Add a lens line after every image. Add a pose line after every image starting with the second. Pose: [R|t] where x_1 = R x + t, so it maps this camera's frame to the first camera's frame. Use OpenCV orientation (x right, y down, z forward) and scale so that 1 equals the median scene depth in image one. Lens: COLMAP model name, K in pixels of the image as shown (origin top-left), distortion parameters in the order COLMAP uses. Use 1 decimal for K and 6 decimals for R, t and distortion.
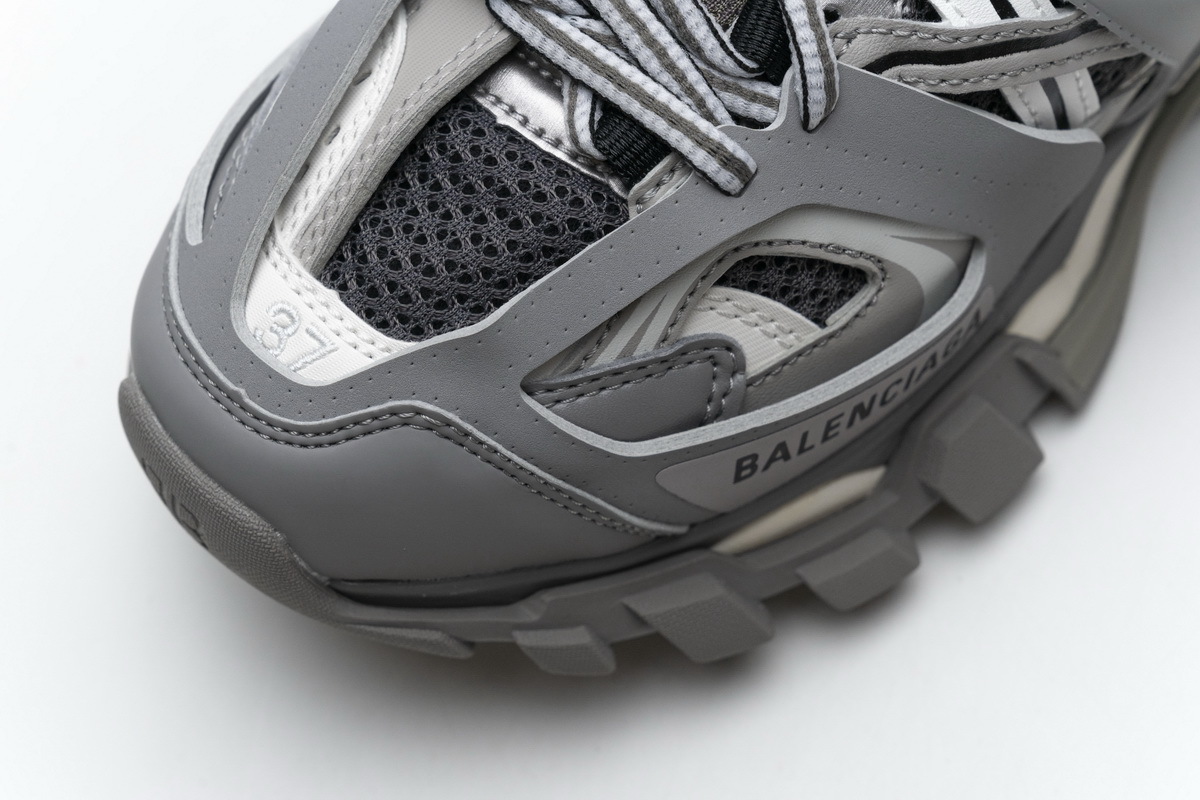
lens RADIAL K [[2444.9, 0, 593.7], [0, 2444.9, 406.8], [0, 0, 1]] dist [0.004856, 0.000000]
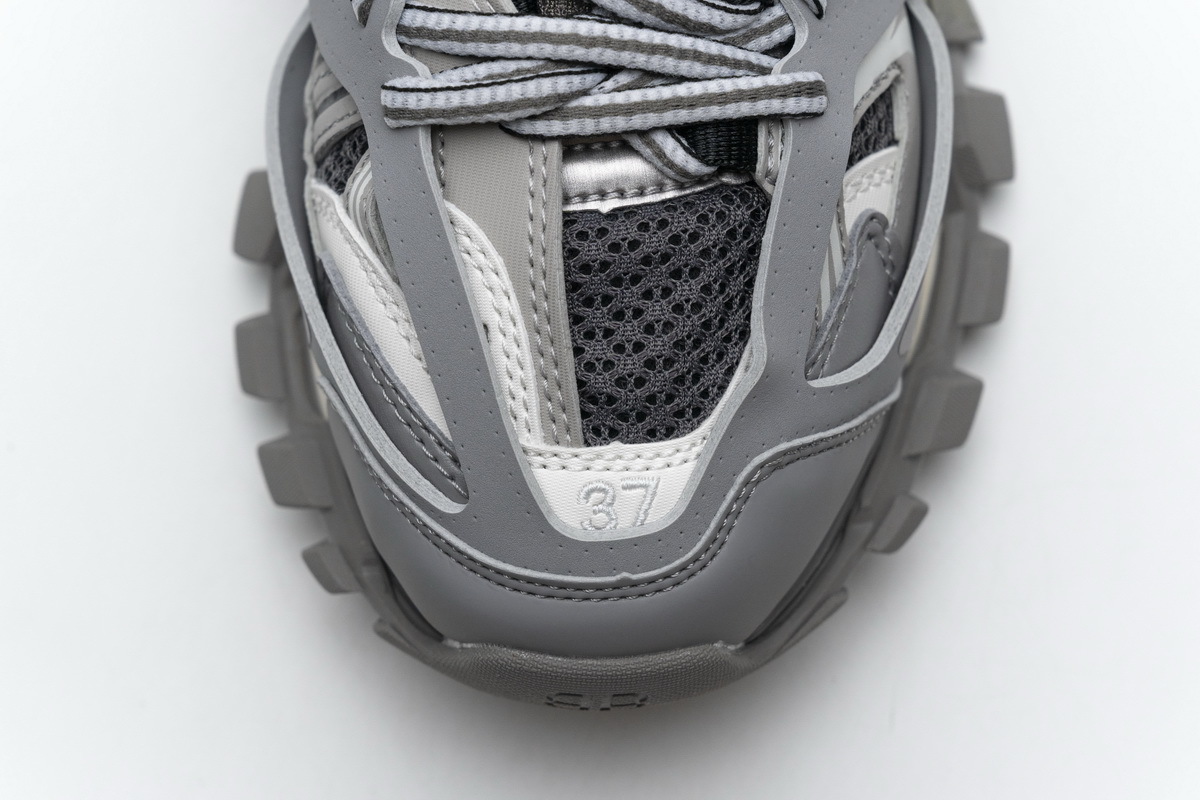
lens RADIAL K [[2444.9, 0, 600.3], [0, 2444.9, 391.0], [0, 0, 1]] dist [0.004856, 0.000000]
pose [[0.655405, -0.705695, 0.269145, -0.372630], [0.648139, 0.708464, 0.279276, -0.354419], [-0.387763, -0.008596, 0.921719, 0.059158]]
